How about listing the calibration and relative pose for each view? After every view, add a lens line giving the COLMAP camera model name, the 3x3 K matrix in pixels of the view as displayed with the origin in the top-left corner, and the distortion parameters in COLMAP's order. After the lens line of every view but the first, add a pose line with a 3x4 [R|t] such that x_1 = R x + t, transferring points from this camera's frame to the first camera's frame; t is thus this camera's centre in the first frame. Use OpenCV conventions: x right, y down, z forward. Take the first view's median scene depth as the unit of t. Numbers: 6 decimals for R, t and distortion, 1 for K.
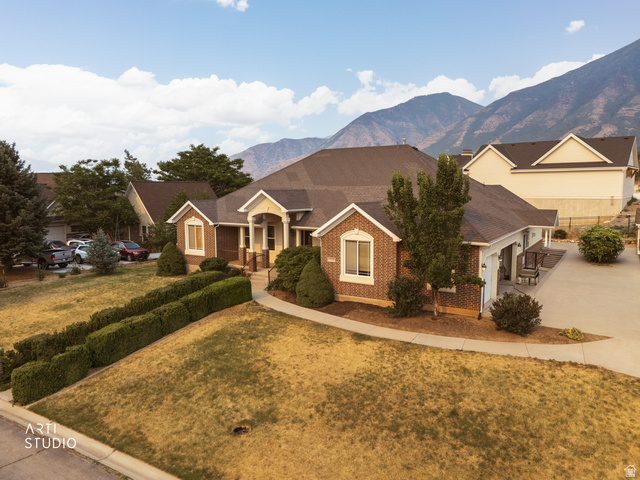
lens RADIAL K [[471.0, 0, 322.1], [0, 471.0, 240.1], [0, 0, 1]] dist [0.074689, -0.075798]
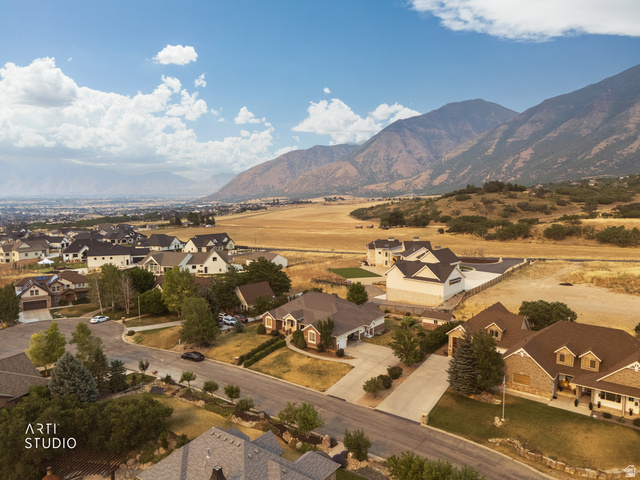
lens RADIAL K [[471.0, 0, 322.1], [0, 471.0, 240.1], [0, 0, 1]] dist [0.074689, -0.075798]
pose [[0.997783, 0.012736, -0.065322, 0.405426], [-0.013328, 0.999874, -0.008629, -0.742738], [0.065204, 0.009480, 0.997827, -2.997599]]
